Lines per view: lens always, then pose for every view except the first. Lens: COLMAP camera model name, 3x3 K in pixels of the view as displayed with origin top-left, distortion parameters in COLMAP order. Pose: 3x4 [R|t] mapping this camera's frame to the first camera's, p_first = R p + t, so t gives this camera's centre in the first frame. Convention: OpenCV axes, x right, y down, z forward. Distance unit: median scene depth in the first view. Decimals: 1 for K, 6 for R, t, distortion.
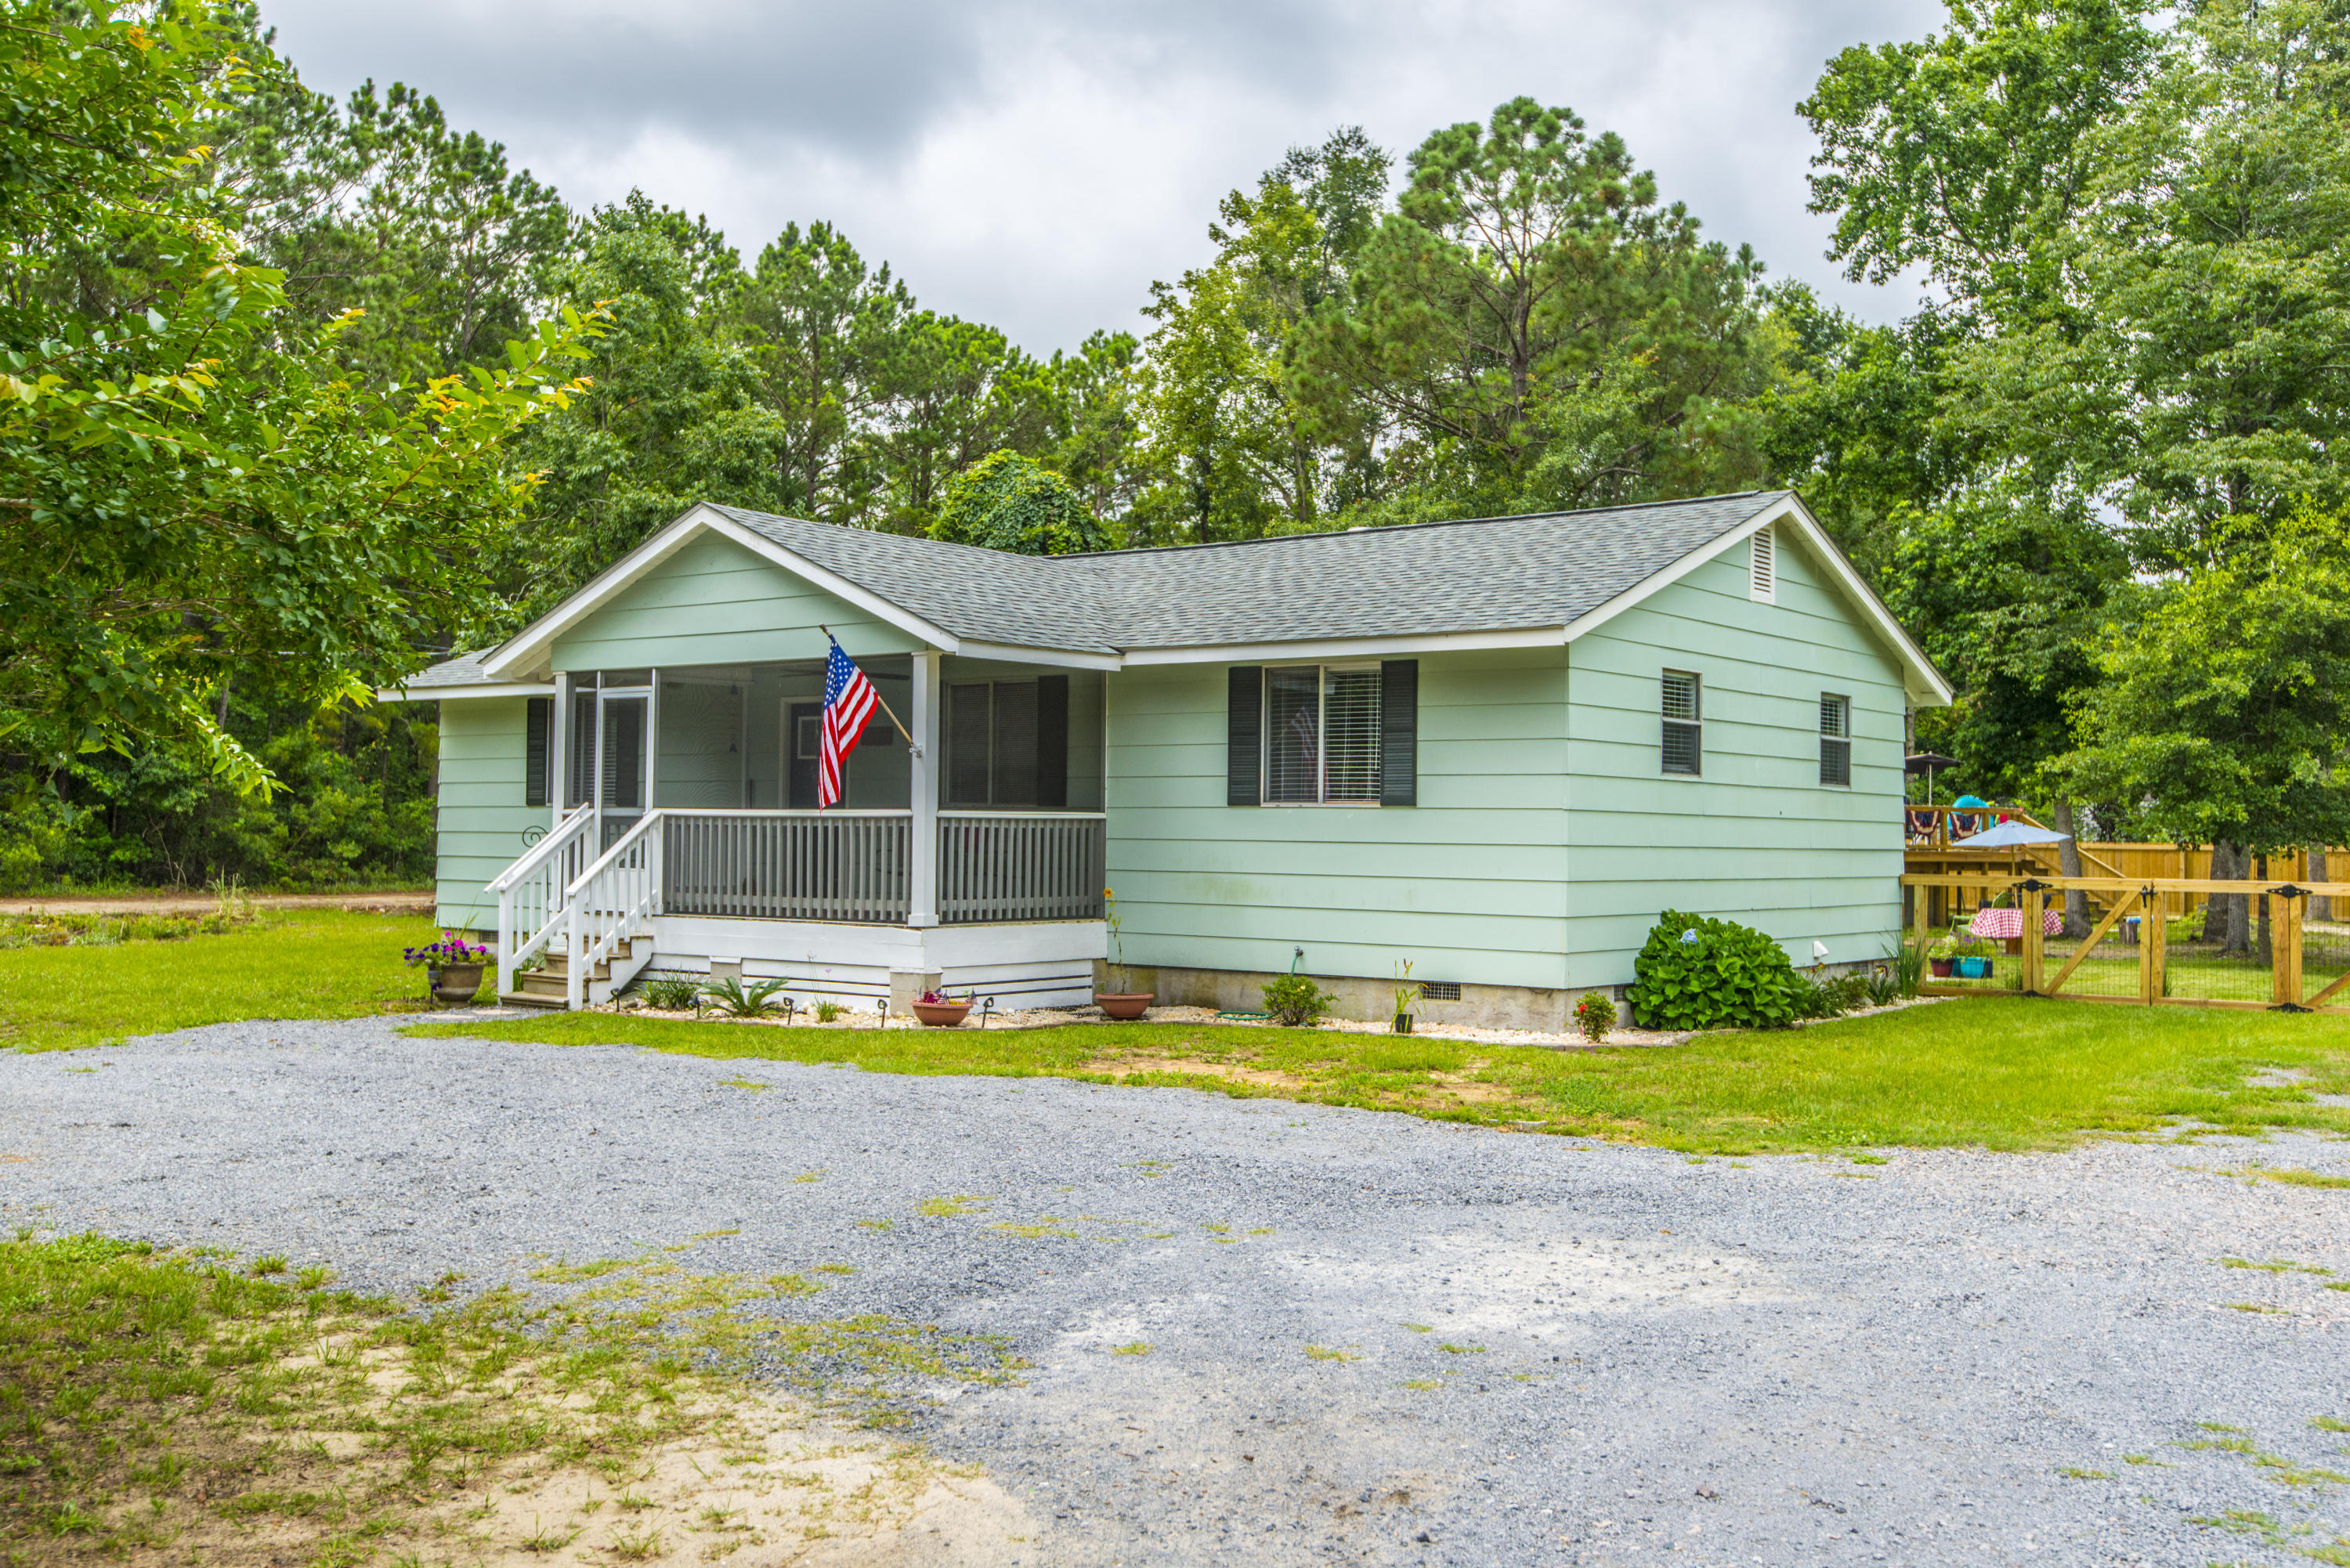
lens RADIAL K [[2258.9, 0, 1174.2], [0, 2258.9, 778.9], [0, 0, 1]] dist [0.009019, -0.005455]
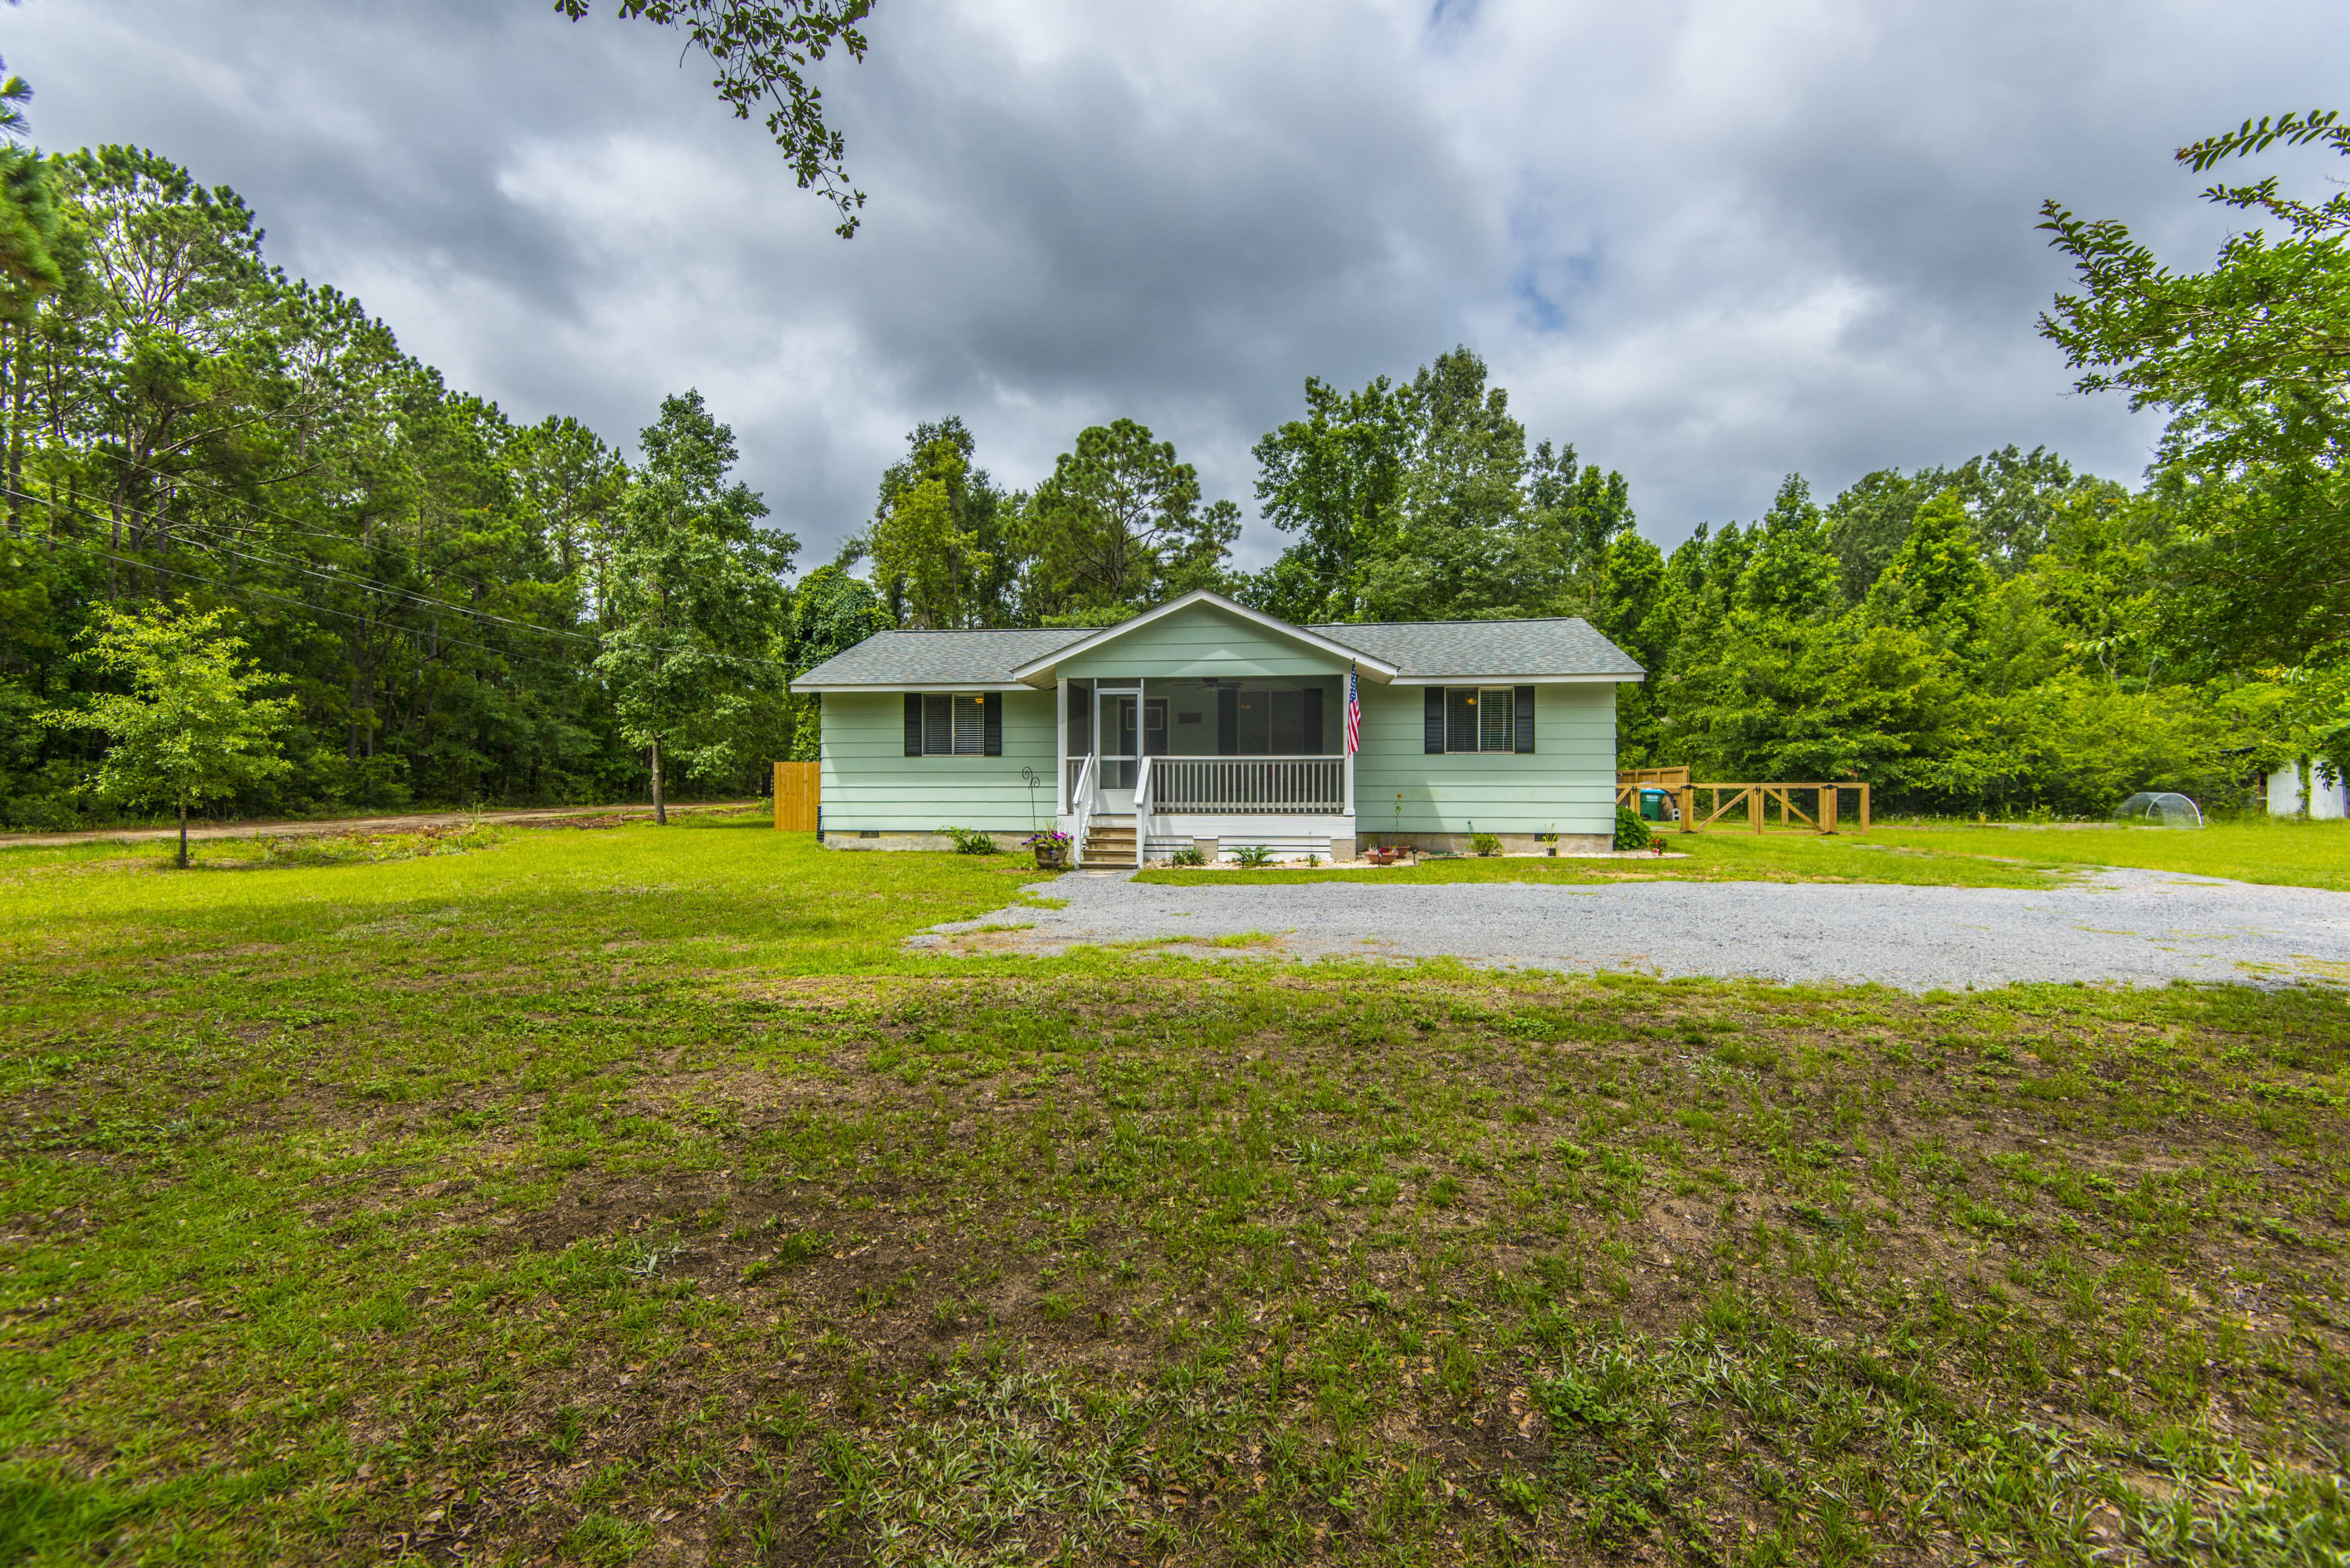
lens RADIAL K [[1052.0, 0, 1179.2], [0, 1052.0, 779.1], [0, 0, 1]] dist [0.036356, -0.028150]
pose [[0.863653, -0.013307, 0.503912, -0.634366], [-0.001350, 0.999587, 0.028709, 0.007393], [-0.504086, -0.025475, 0.863278, 0.262673]]
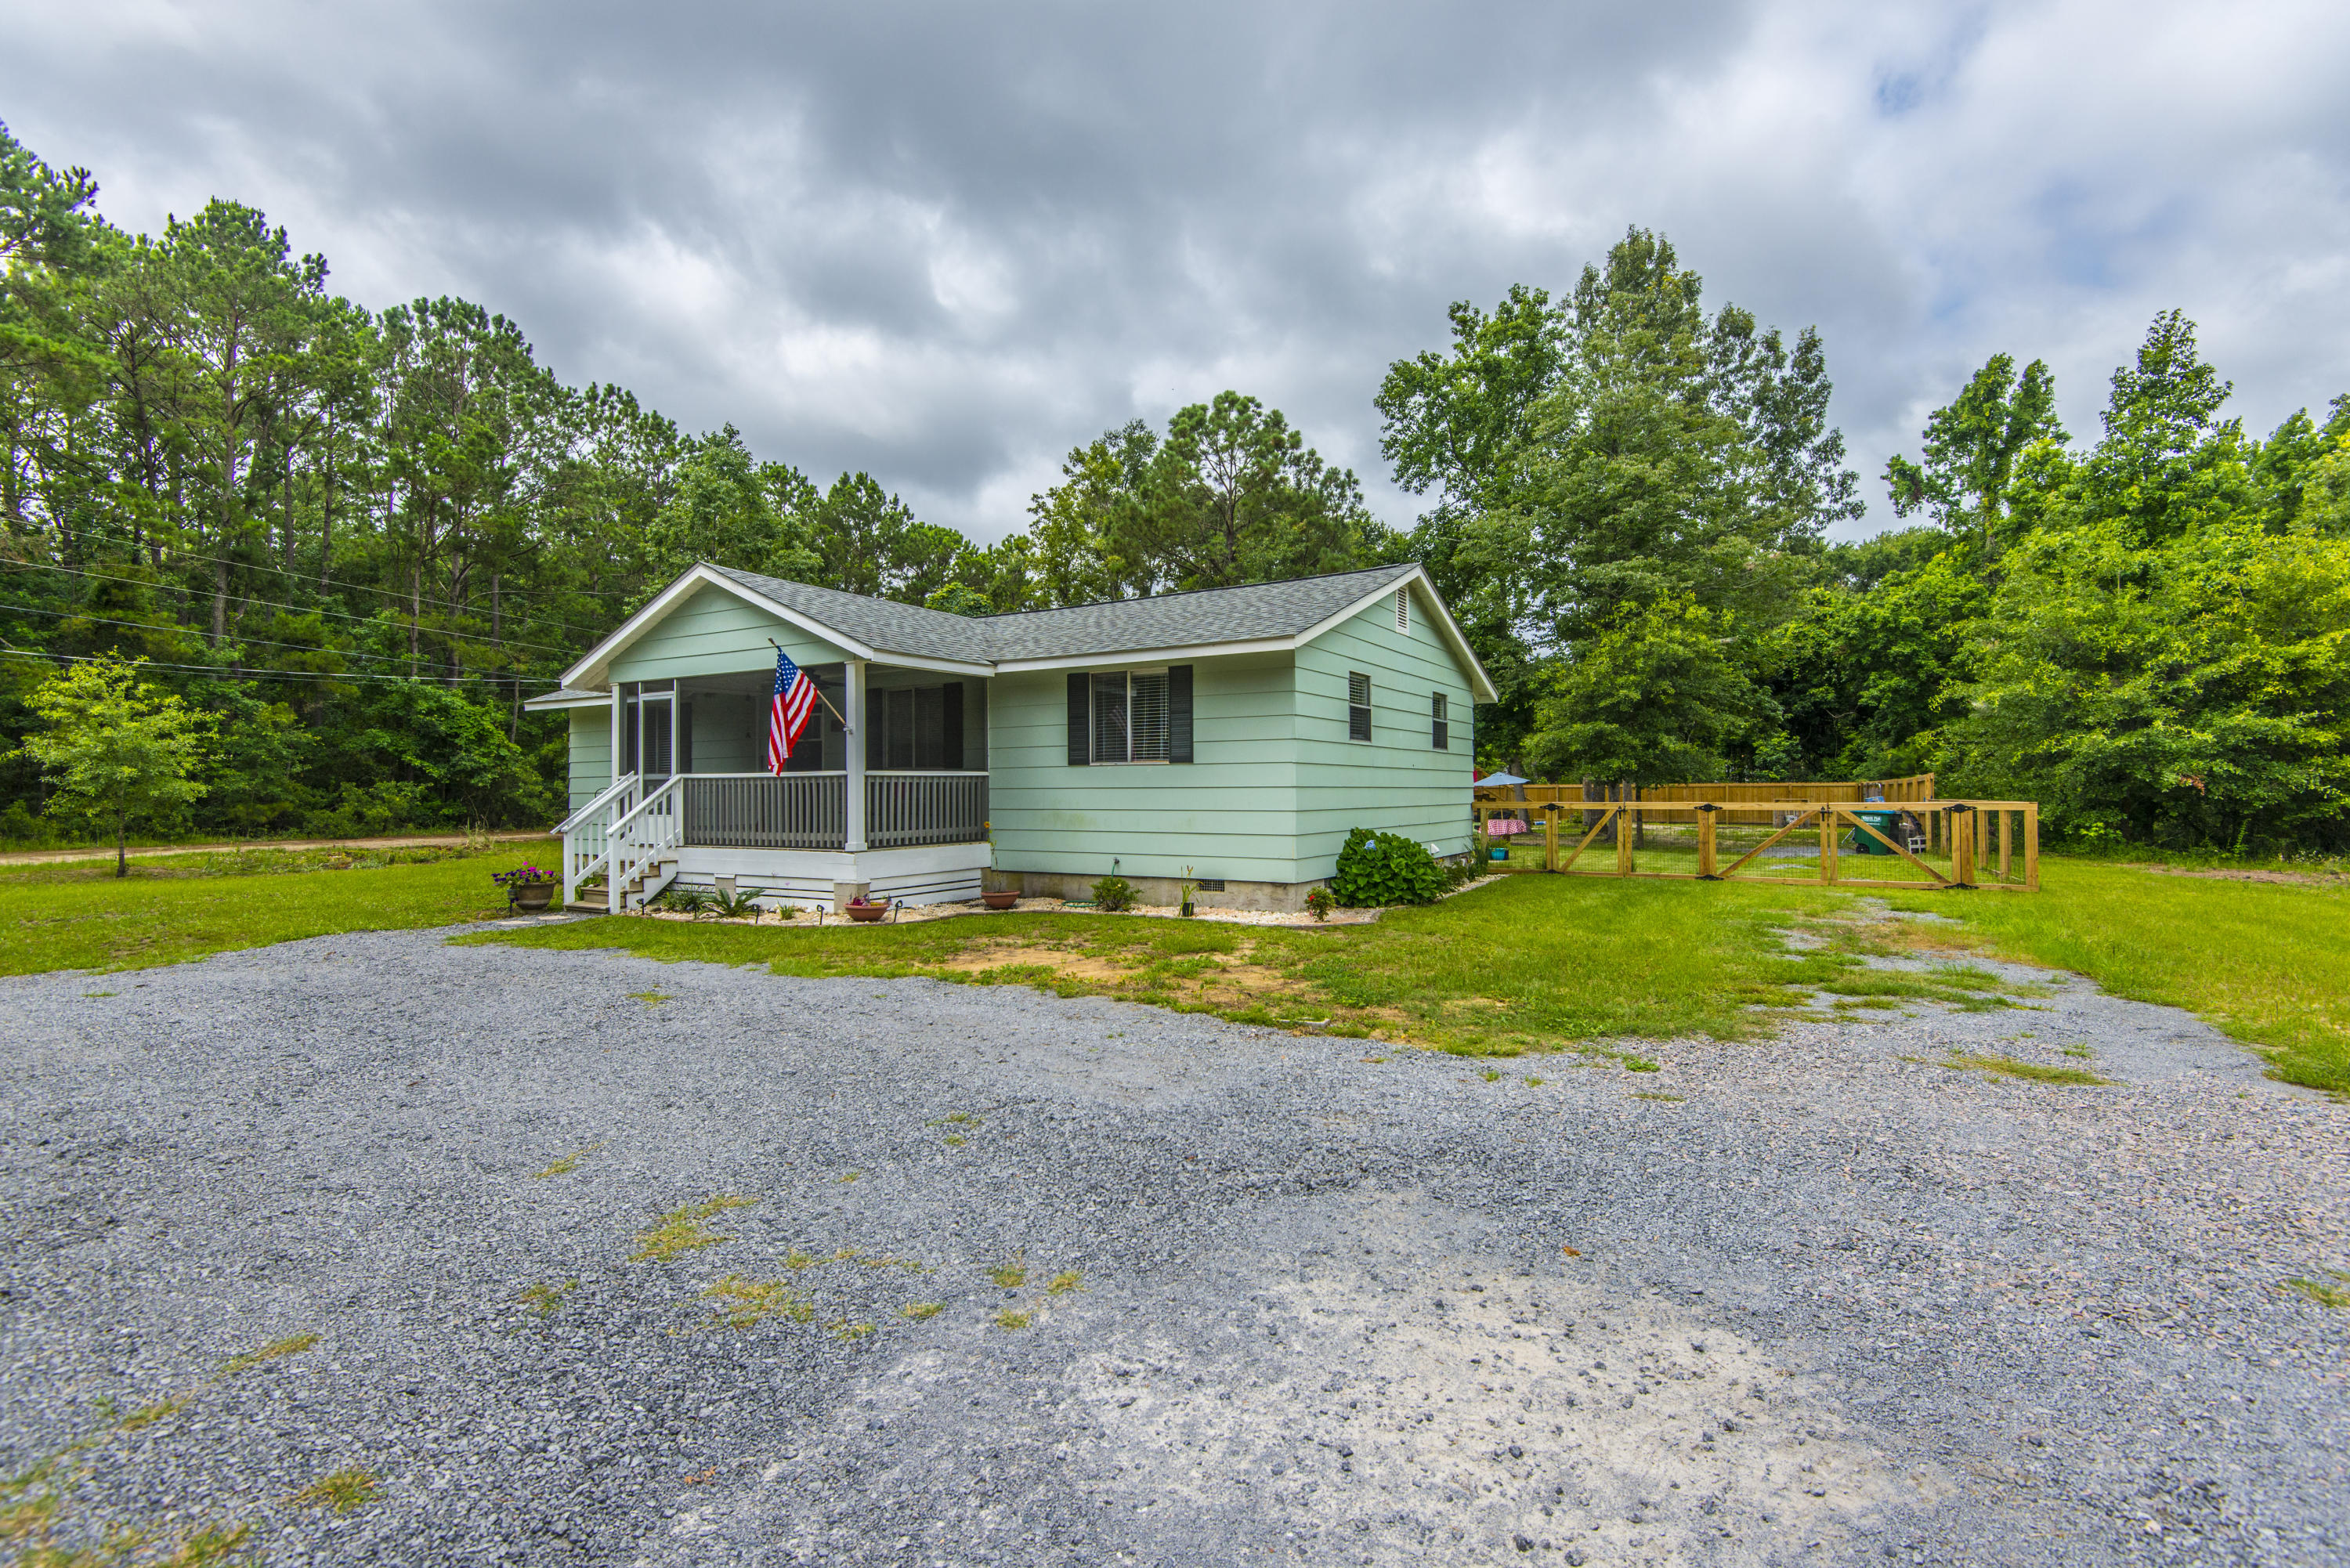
lens RADIAL K [[1059.1, 0, 1183.4], [0, 1059.1, 776.5], [0, 0, 1]] dist [0.037420, -0.022432]
pose [[0.992933, -0.016492, 0.117525, 0.016167], [0.015003, 0.999796, 0.013543, 0.010450], [-0.117724, -0.011684, 0.992978, 0.271999]]
